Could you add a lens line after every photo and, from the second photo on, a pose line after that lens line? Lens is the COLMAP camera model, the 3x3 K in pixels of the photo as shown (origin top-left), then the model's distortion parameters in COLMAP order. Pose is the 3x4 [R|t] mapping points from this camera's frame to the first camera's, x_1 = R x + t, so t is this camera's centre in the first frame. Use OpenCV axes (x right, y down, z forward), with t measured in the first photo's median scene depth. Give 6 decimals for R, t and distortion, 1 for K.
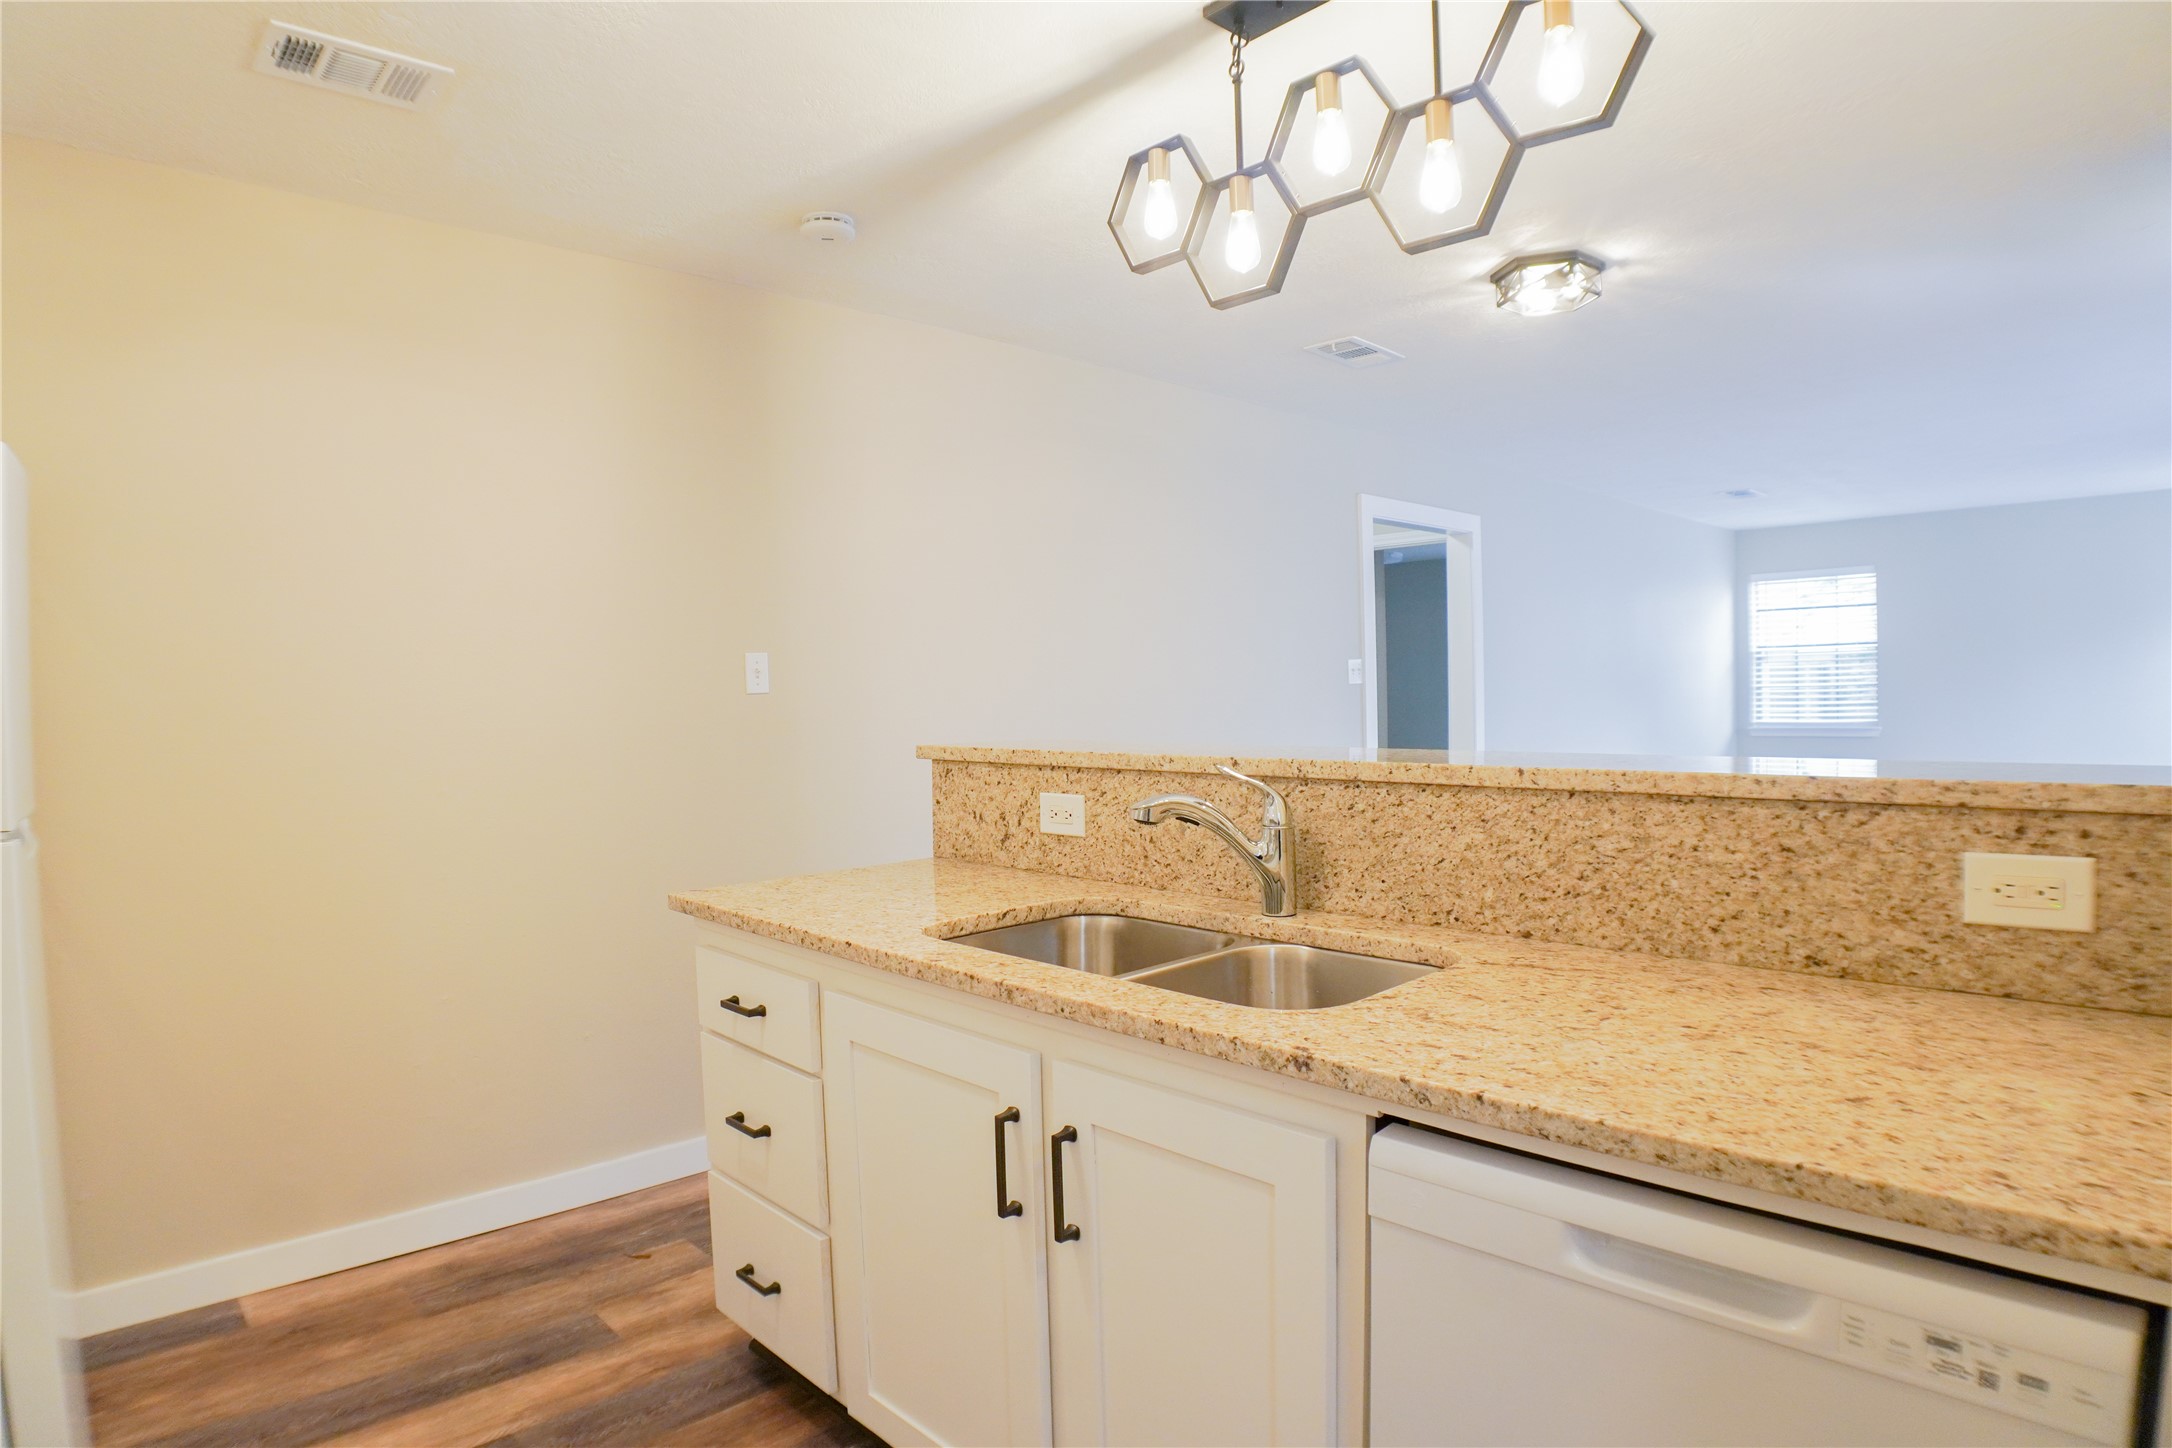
lens RADIAL K [[1209.2, 0, 1077.6], [0, 1209.2, 721.3], [0, 0, 1]] dist [-0.132474, 0.031546]
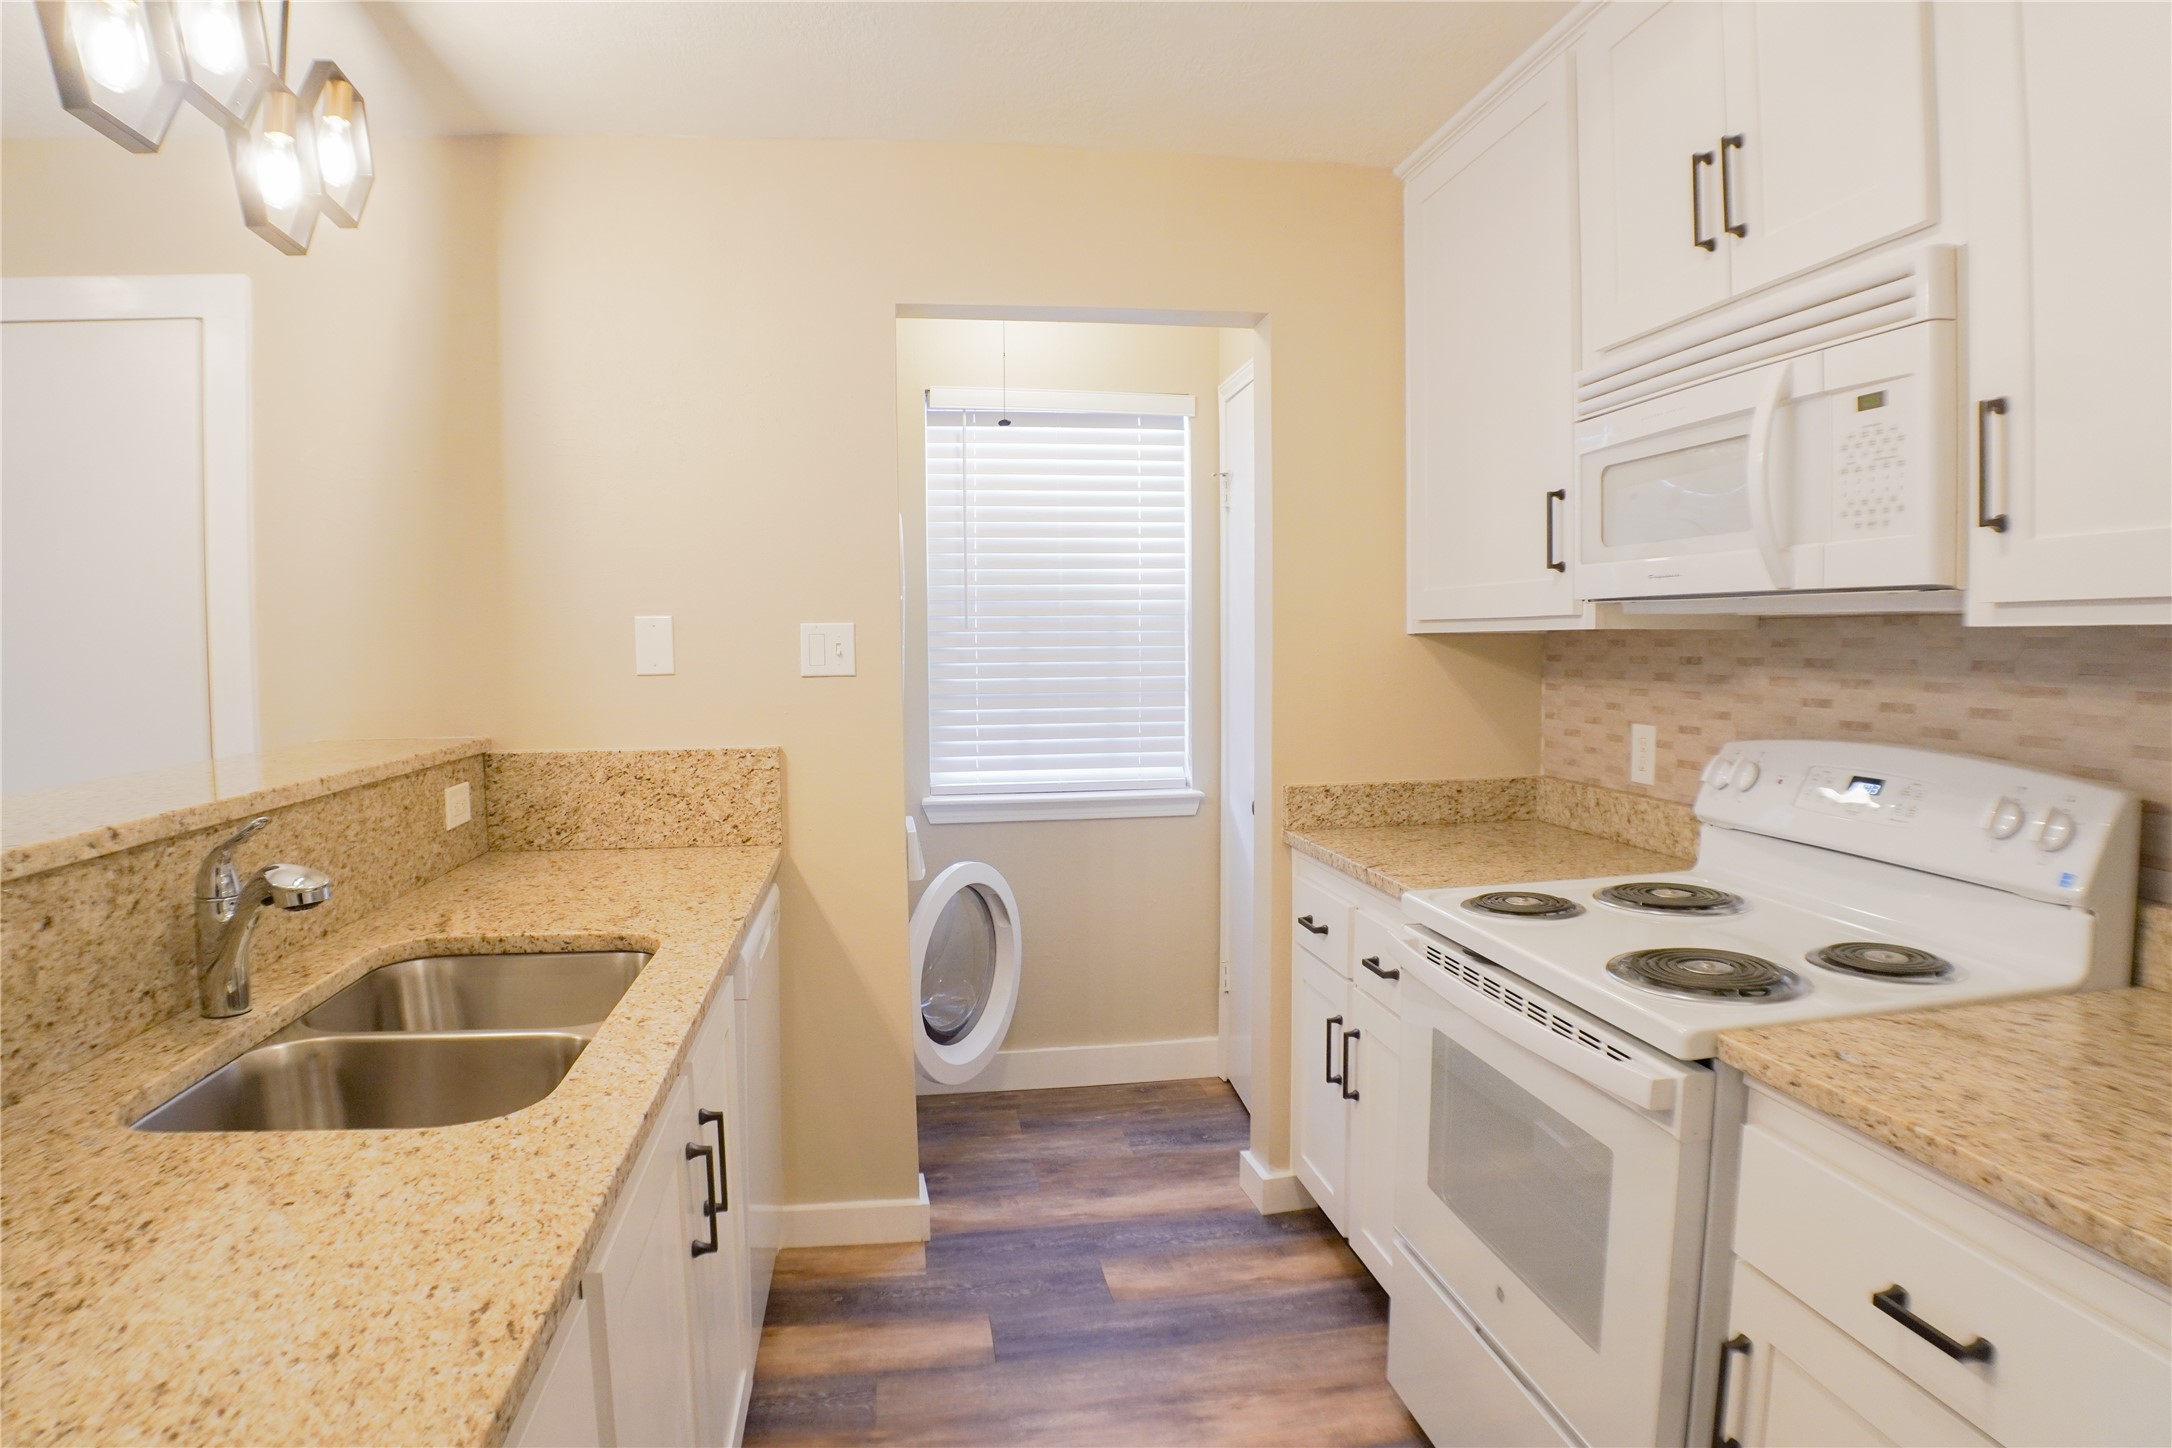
lens RADIAL K [[1238.5, 0, 1086.0], [0, 1238.5, 724.0], [0, 0, 1]] dist [-0.121389, 0.030659]
pose [[-0.817711, -0.013391, 0.575473, -1.130317], [0.037748, 0.996330, 0.076822, -0.091322], [-0.574390, 0.084541, -0.814205, 2.067781]]
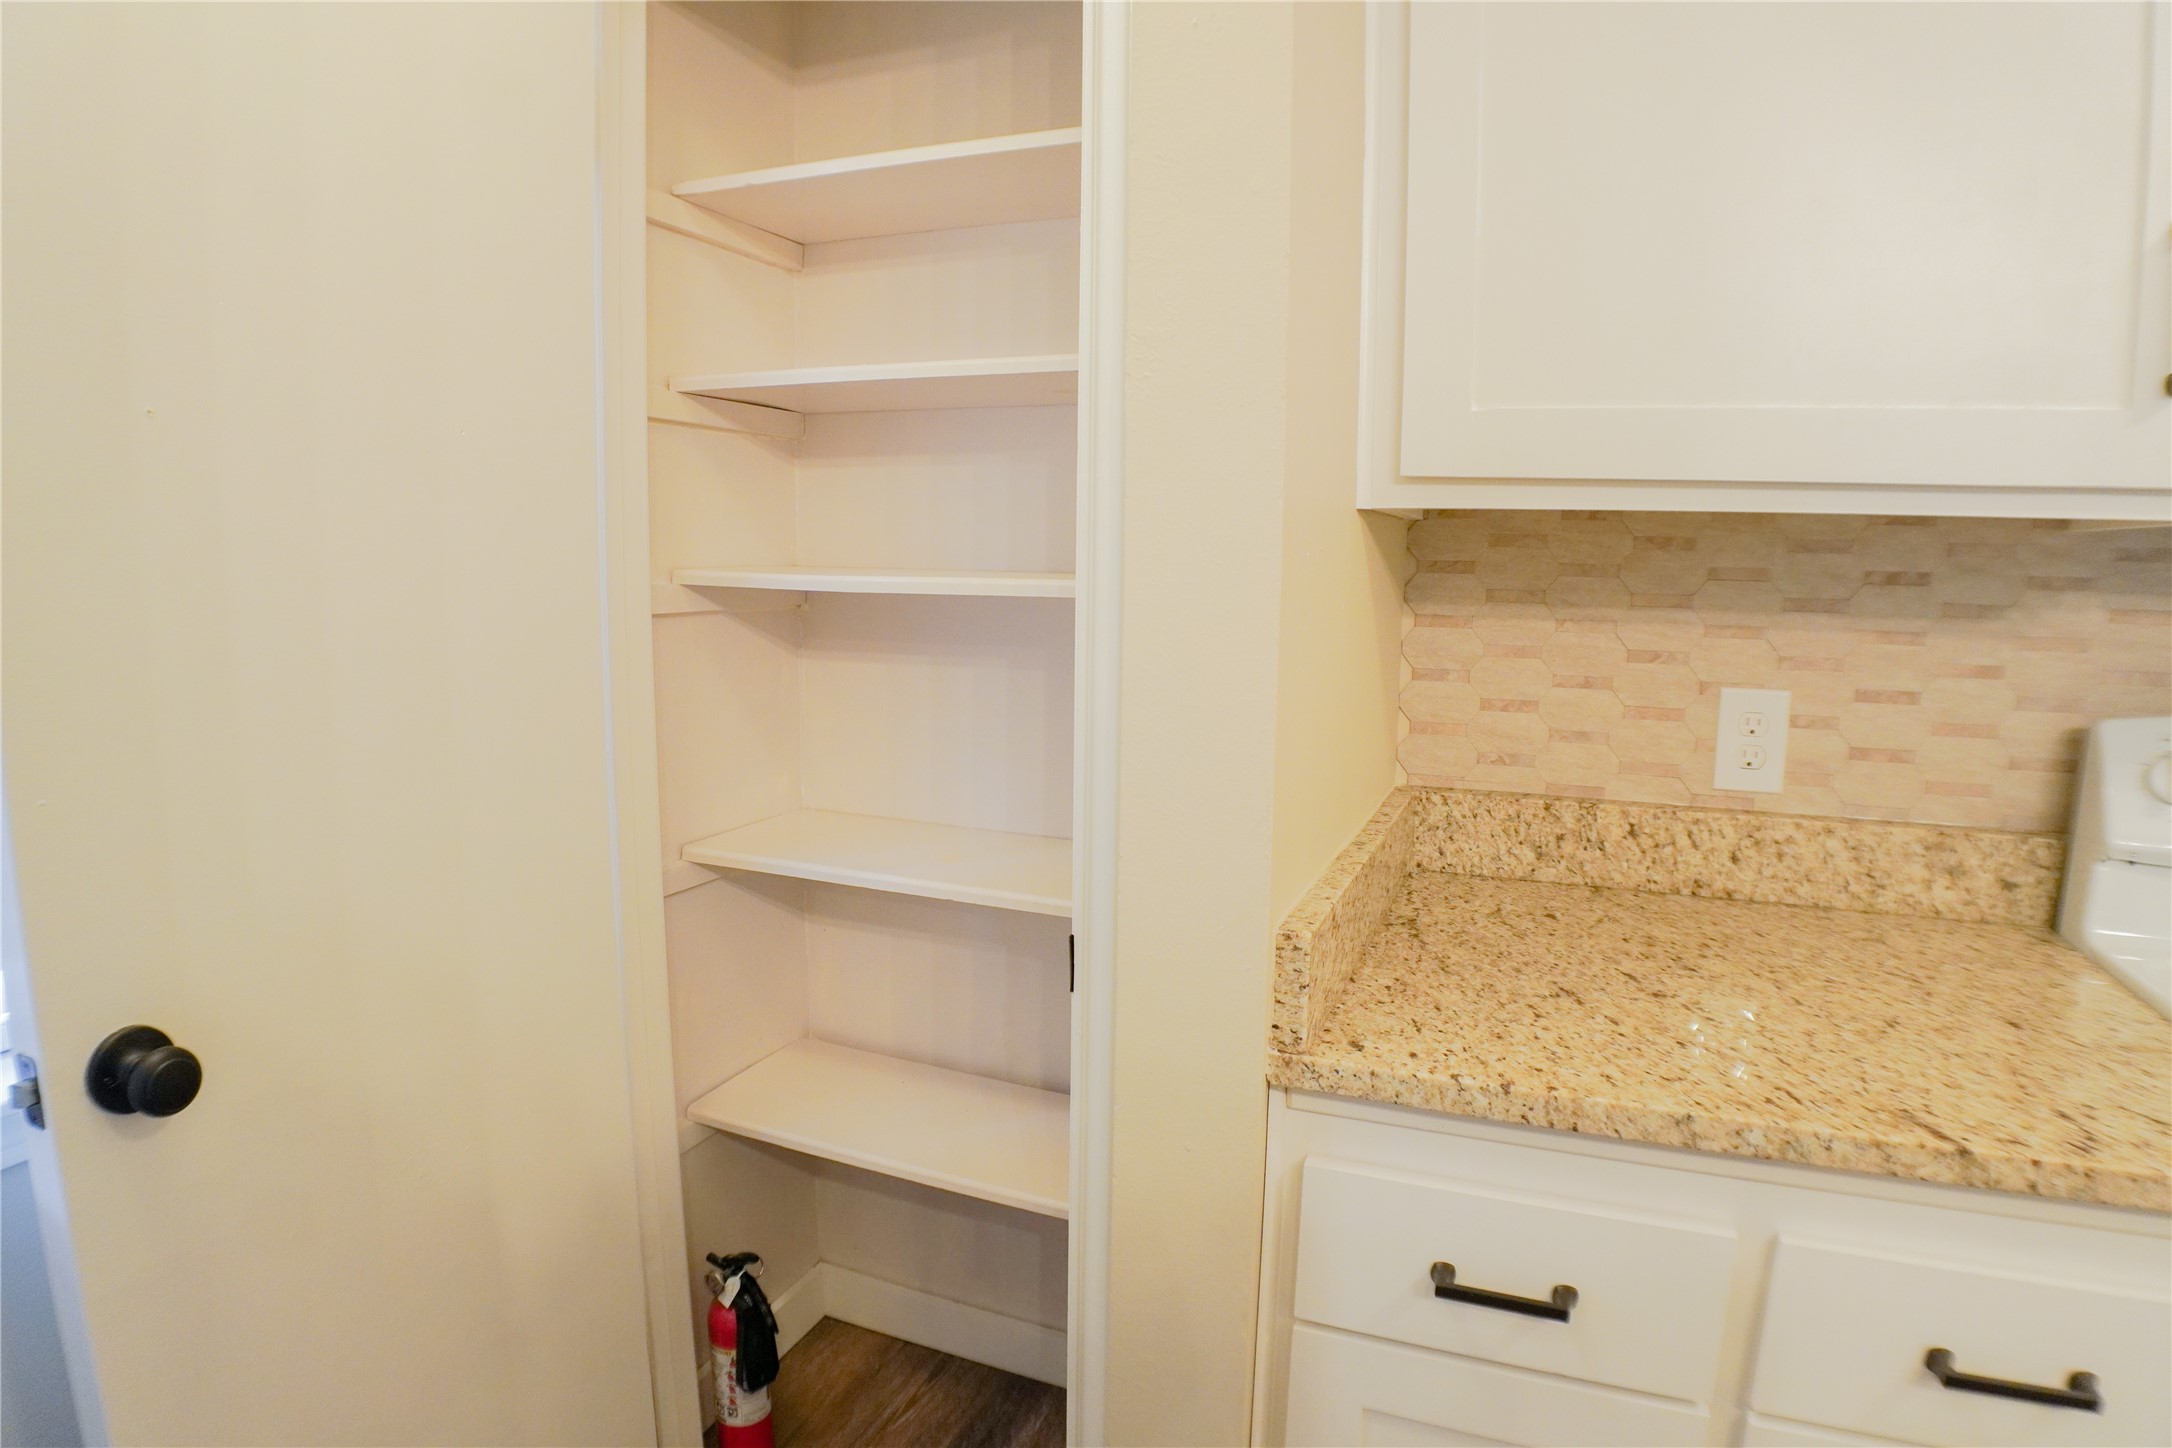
lens RADIAL K [[1238.5, 0, 1086.0], [0, 1238.5, 724.0], [0, 0, 1]] dist [-0.121389, 0.030659]
pose [[-0.913309, 0.065618, -0.401945, 0.404938], [-0.005401, 0.984897, 0.173058, -0.058252], [0.407230, 0.160226, -0.899161, 0.564491]]
